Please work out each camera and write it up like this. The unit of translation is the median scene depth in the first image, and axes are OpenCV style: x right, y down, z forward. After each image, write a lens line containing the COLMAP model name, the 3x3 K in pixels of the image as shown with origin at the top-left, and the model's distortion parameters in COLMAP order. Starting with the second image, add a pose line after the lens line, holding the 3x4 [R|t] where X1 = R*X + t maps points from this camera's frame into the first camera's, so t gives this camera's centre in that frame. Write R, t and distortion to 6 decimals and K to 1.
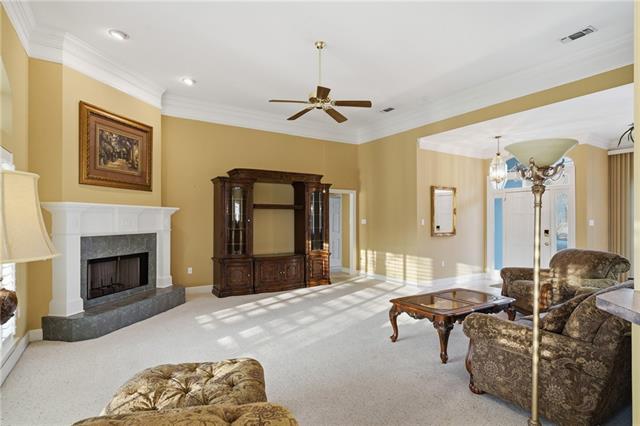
lens RADIAL K [[333.6, 0, 321.0], [0, 333.6, 217.8], [0, 0, 1]] dist [0.002257, 0.000501]
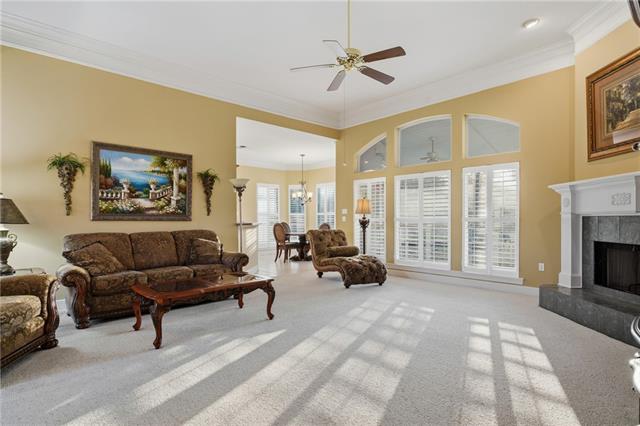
lens RADIAL K [[333.6, 0, 321.0], [0, 333.6, 217.8], [0, 0, 1]] dist [0.002257, 0.000501]
pose [[-0.981014, 0.004499, -0.193885, 0.211493], [0.005899, 0.999961, -0.006640, 0.057980], [0.193848, -0.007658, -0.981002, 1.628241]]
